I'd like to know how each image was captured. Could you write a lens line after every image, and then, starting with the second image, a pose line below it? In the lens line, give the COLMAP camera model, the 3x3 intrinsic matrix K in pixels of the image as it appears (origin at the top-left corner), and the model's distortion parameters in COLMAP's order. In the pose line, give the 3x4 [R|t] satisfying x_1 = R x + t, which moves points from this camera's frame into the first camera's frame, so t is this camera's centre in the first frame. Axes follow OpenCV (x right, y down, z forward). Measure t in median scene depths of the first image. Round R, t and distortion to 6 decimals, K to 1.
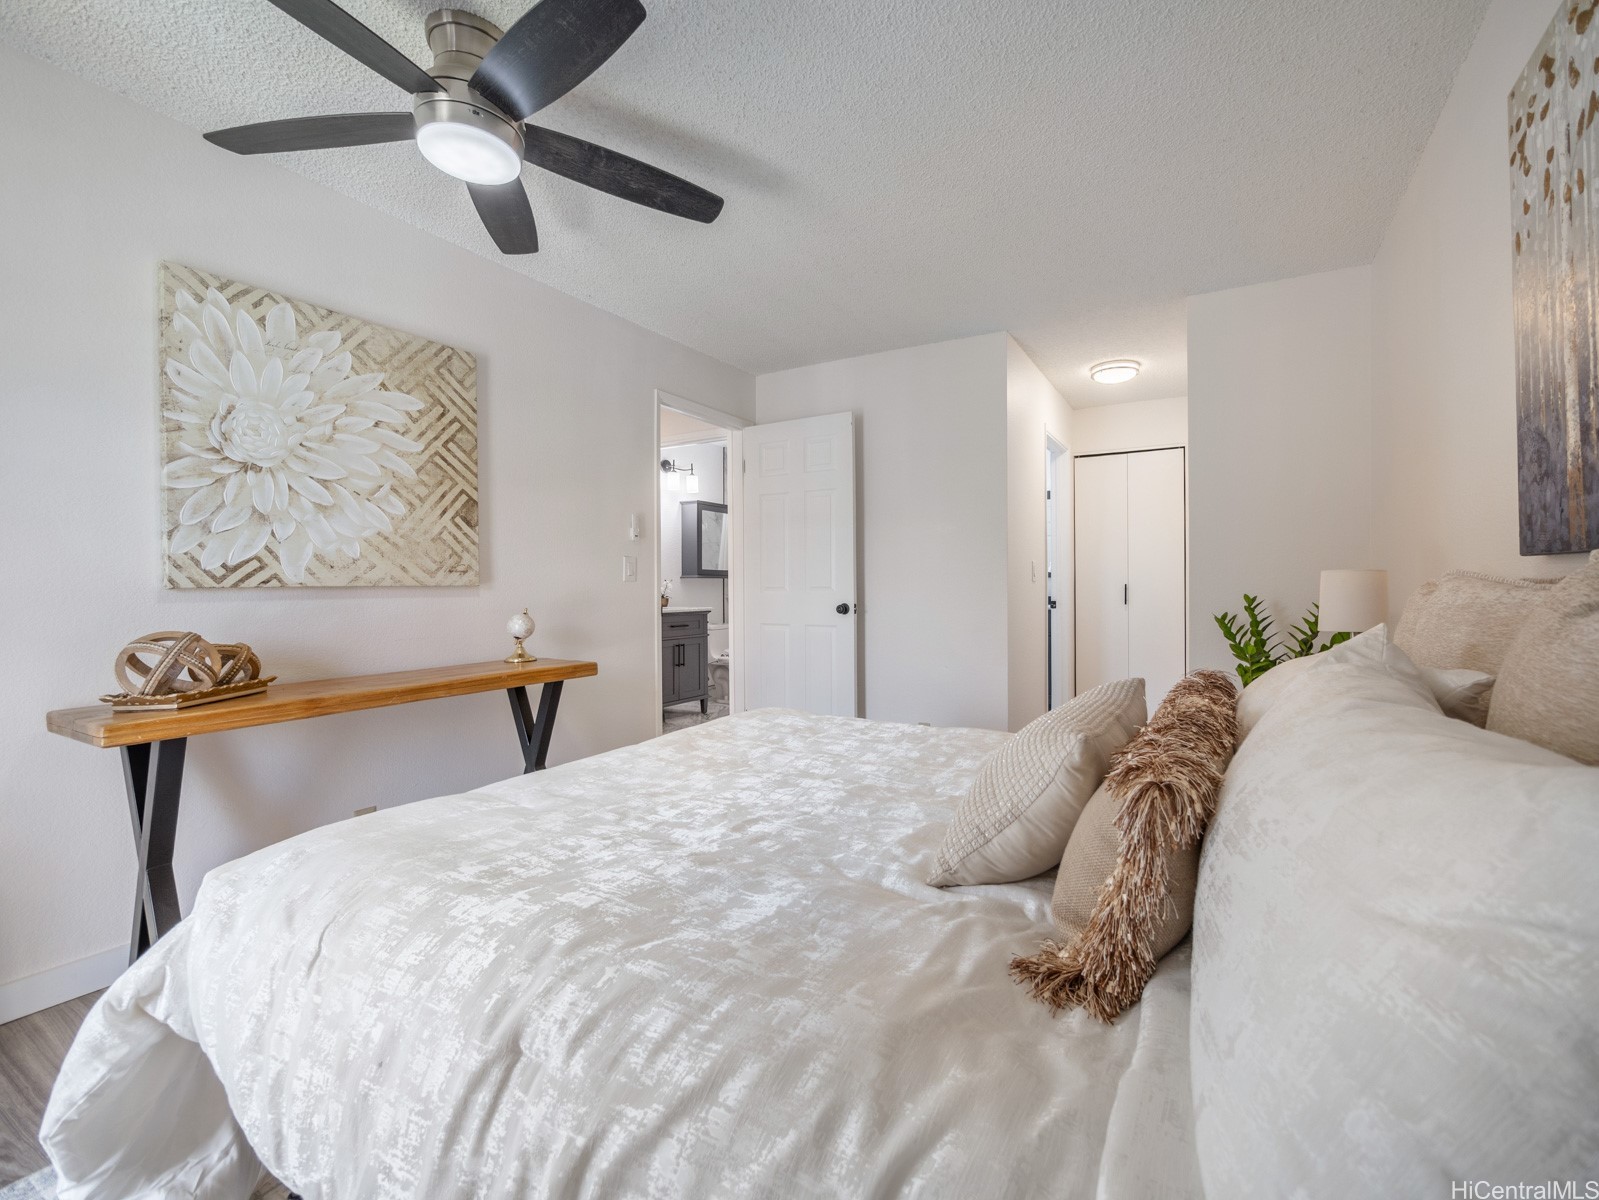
lens RADIAL K [[671.1, 0, 805.7], [0, 671.1, 589.8], [0, 0, 1]] dist [-0.007678, 0.000781]
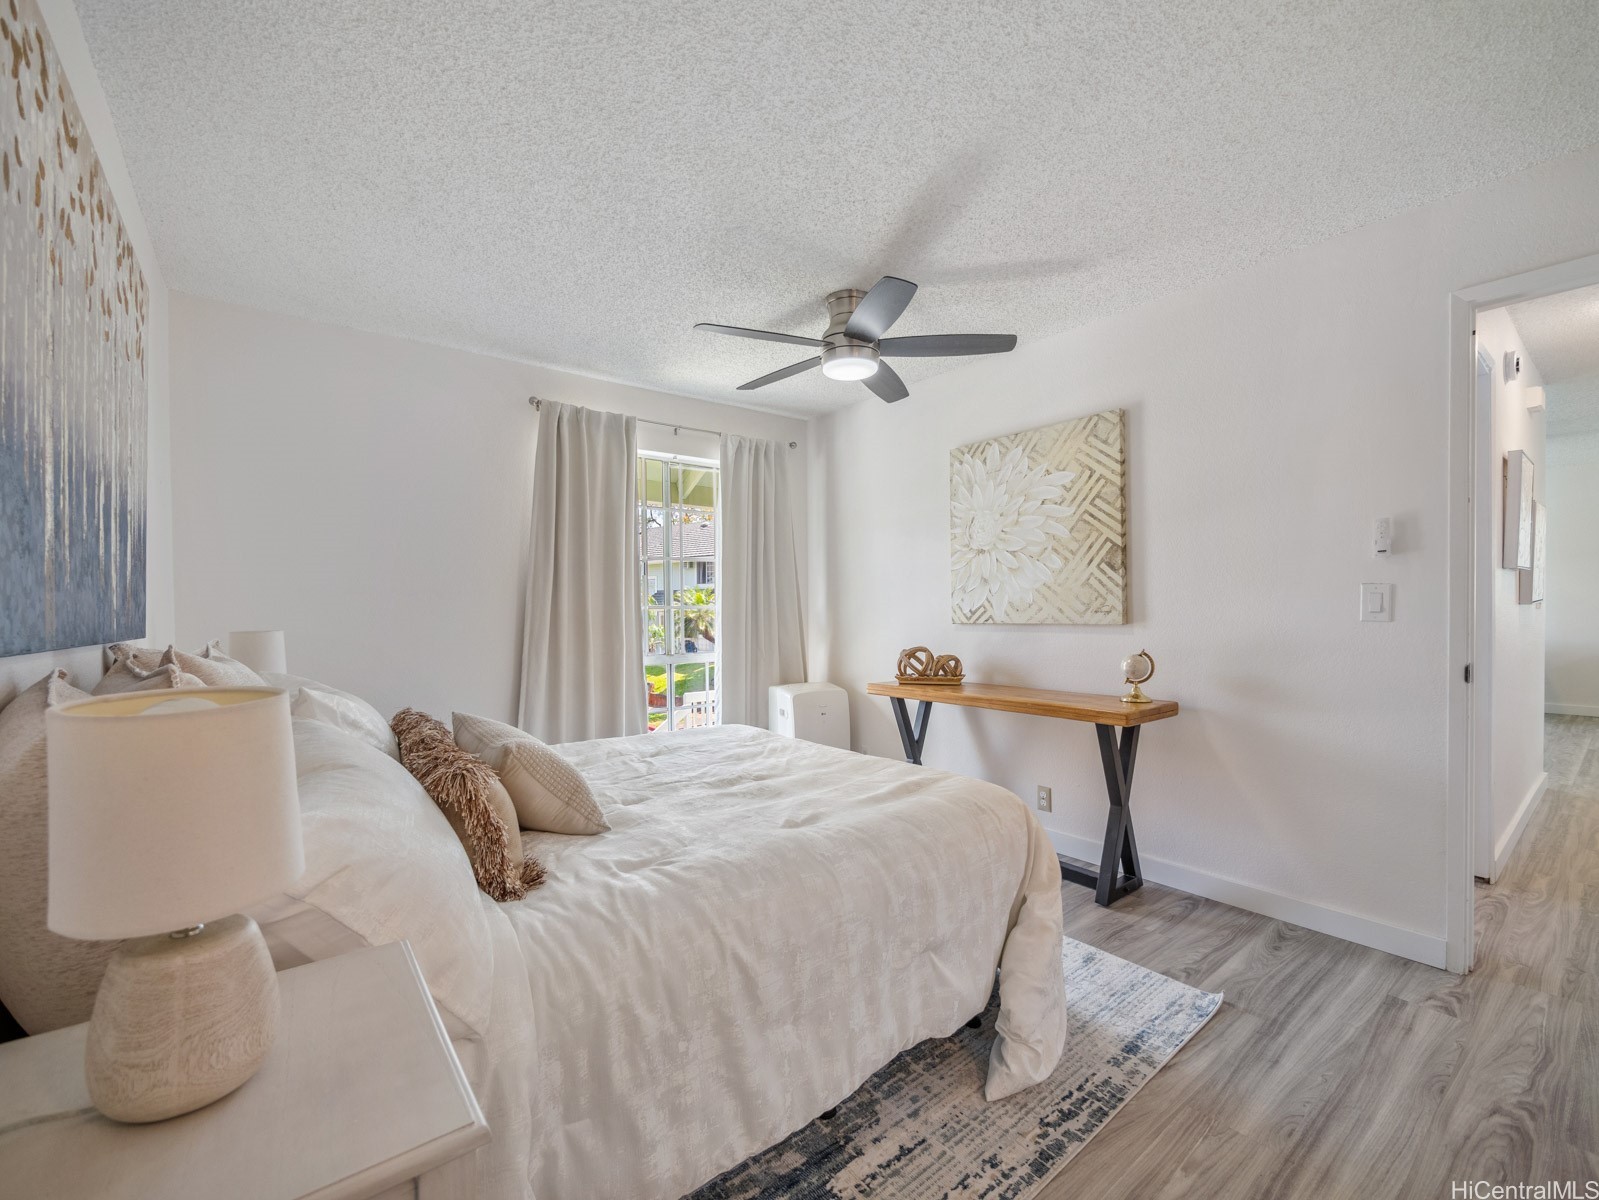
lens RADIAL K [[671.1, 0, 801.4], [0, 671.1, 608.6], [0, 0, 1]] dist [-0.007678, 0.000781]
pose [[-0.343292, 0.004390, -0.939218, 0.771457], [0.002285, 0.999990, 0.003839, -0.041729], [0.939226, -0.000828, -0.343299, 0.995703]]
